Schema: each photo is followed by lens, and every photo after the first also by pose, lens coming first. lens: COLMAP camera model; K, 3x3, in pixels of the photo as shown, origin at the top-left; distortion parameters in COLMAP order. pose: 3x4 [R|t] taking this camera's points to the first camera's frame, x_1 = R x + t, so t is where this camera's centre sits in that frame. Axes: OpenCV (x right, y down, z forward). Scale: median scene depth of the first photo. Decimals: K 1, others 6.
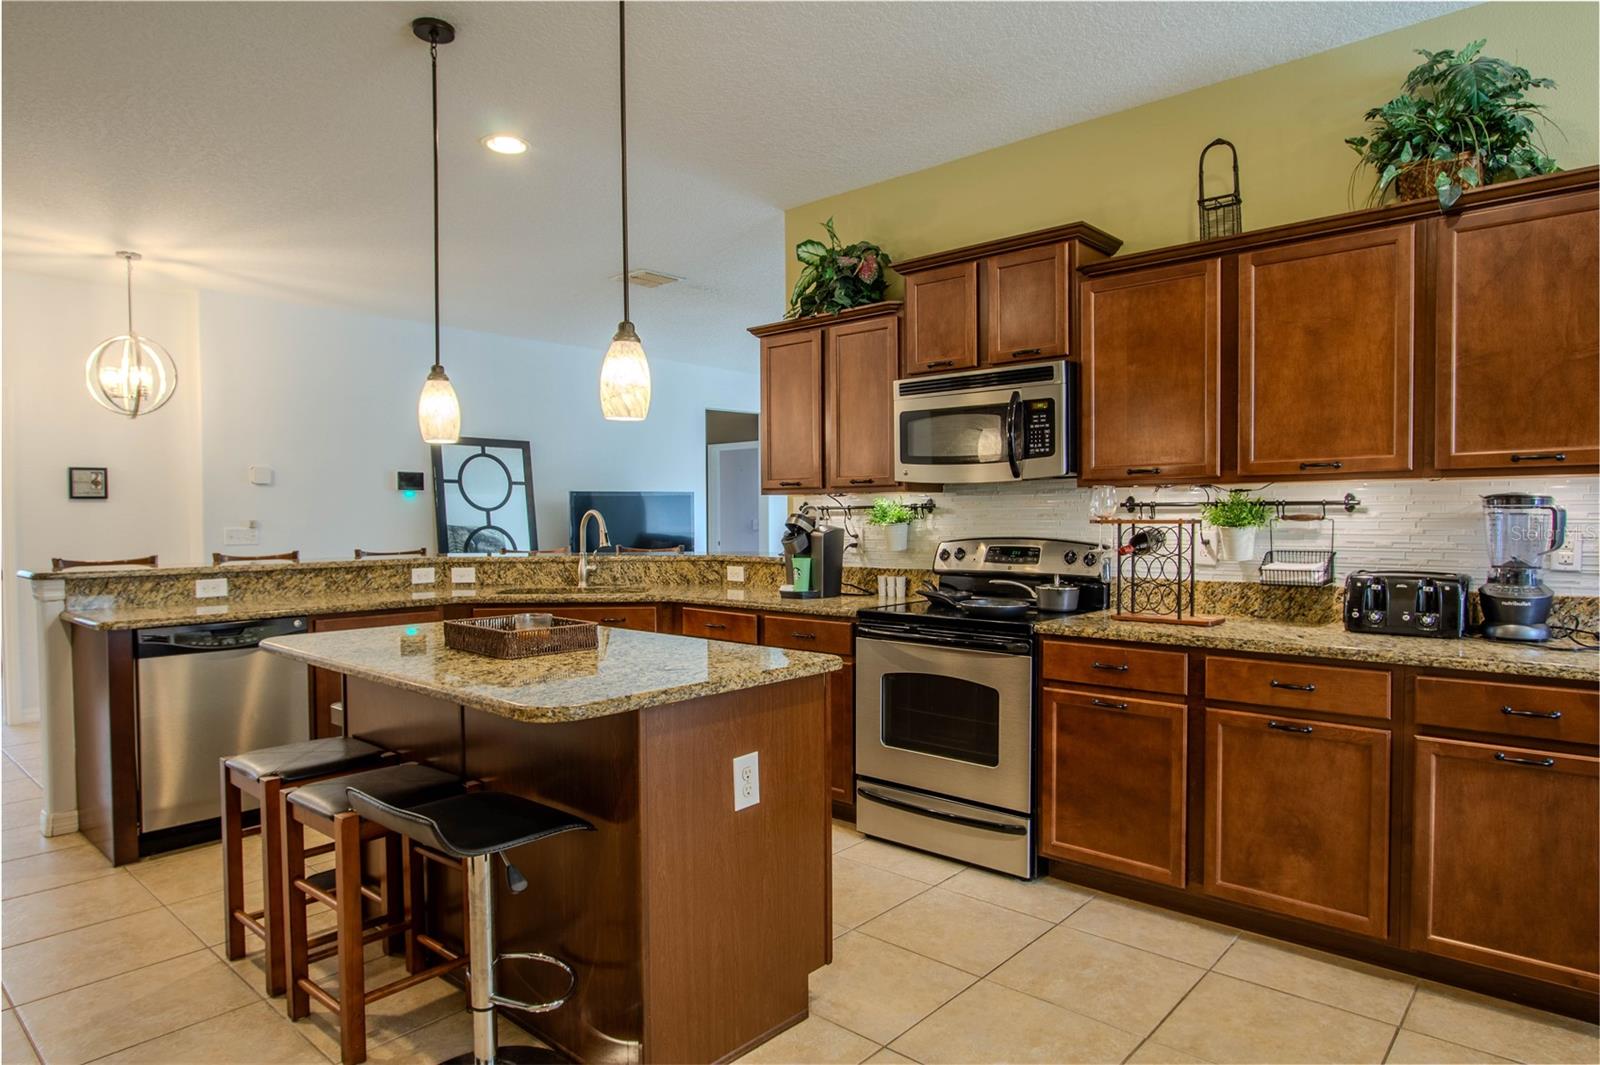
lens RADIAL K [[940.7, 0, 797.8], [0, 940.7, 539.9], [0, 0, 1]] dist [-0.018260, 0.009019]
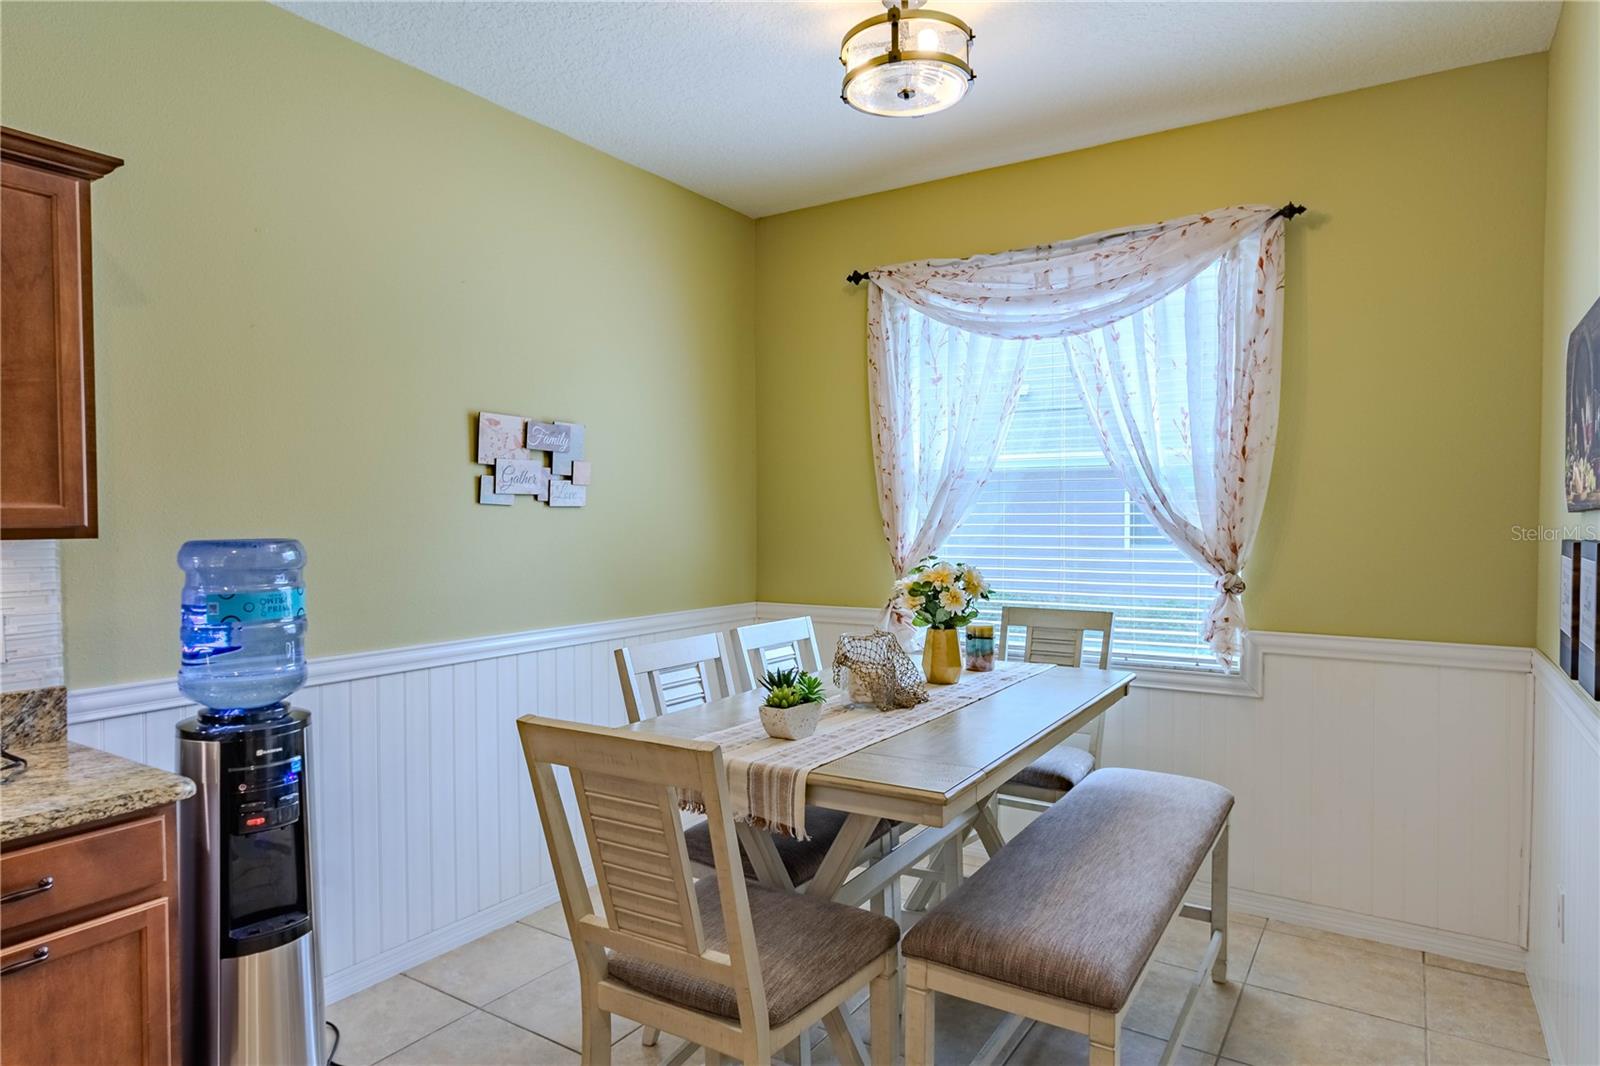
lens RADIAL K [[940.7, 0, 809.2], [0, 940.7, 541.9], [0, 0, 1]] dist [-0.018260, 0.009019]
pose [[-0.165292, -0.019673, 0.986049, 0.011294], [0.032291, 0.999157, 0.025348, -0.053537], [-0.985716, 0.036031, -0.164517, 0.387545]]
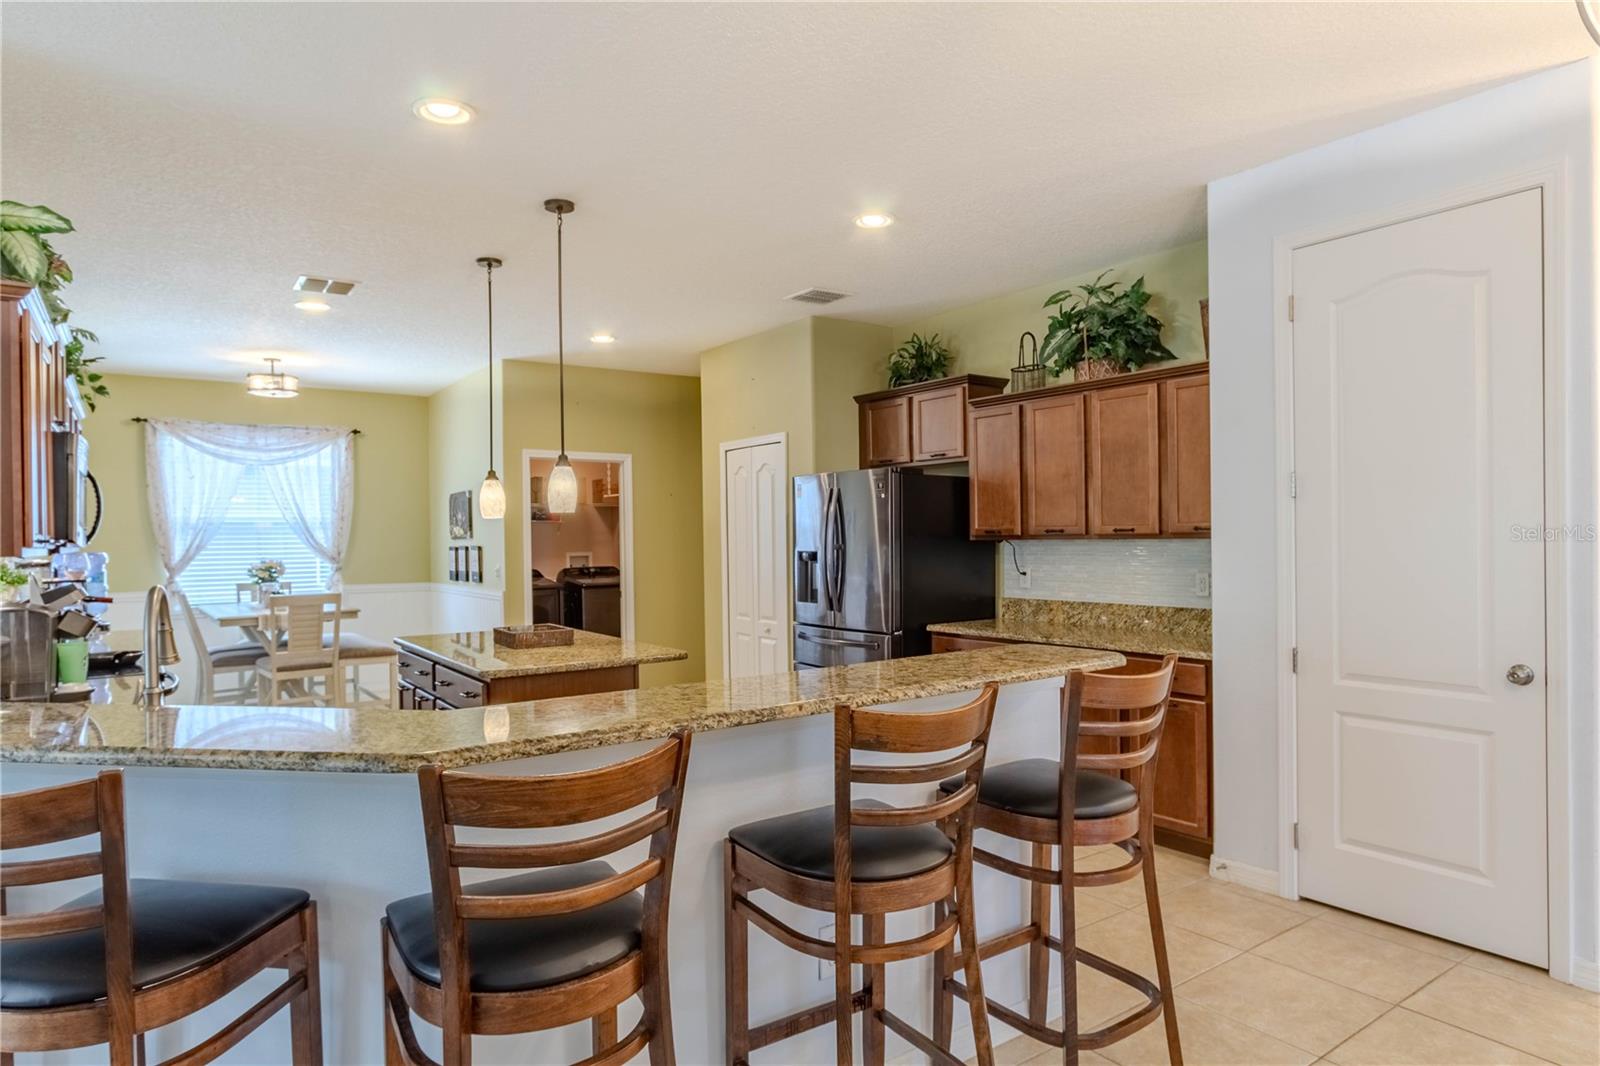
lens RADIAL K [[940.7, 0, 791.6], [0, 940.7, 544.6], [0, 0, 1]] dist [-0.018260, 0.009019]
pose [[-0.974868, 0.015880, 0.222215, -0.962030], [0.023797, 0.999172, 0.032995, -0.091243], [-0.221507, 0.037453, -0.974439, 2.151850]]
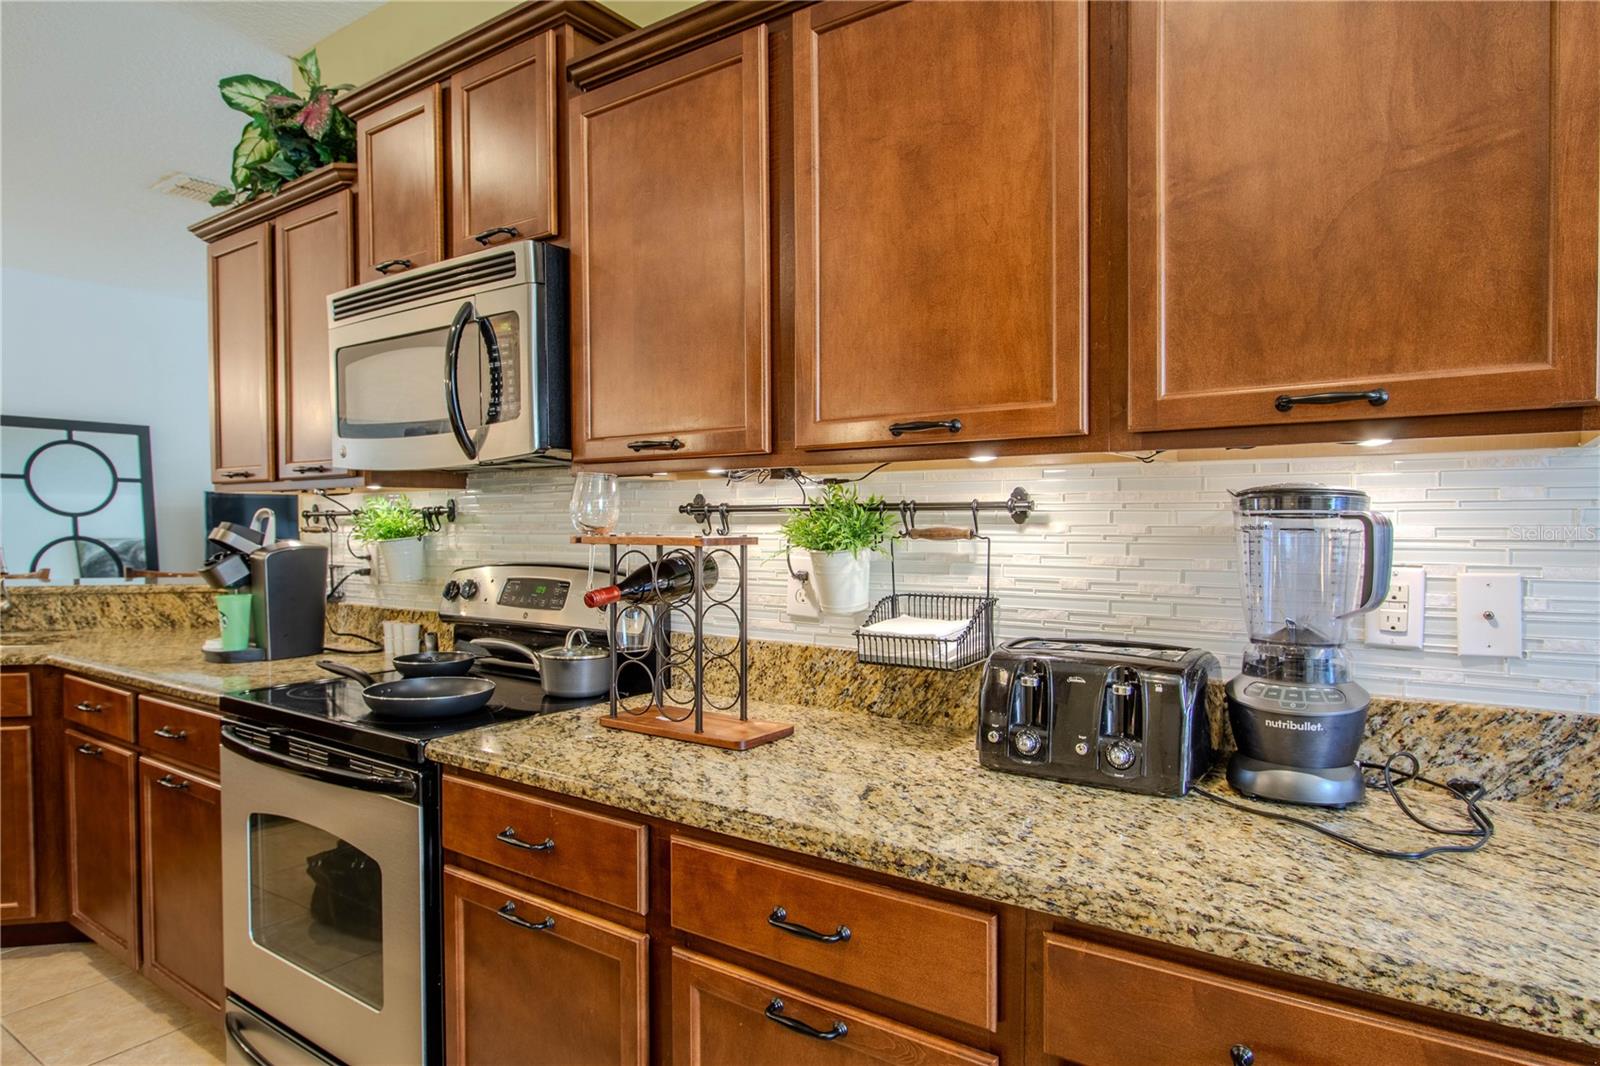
lens RADIAL K [[940.7, 0, 800.7], [0, 940.7, 539.4], [0, 0, 1]] dist [-0.018260, 0.009019]
pose [[0.993457, 0.000791, 0.114203, 0.405394], [0.000113, 0.999969, -0.007906, -0.016608], [-0.114206, 0.007867, 0.993426, 0.484980]]
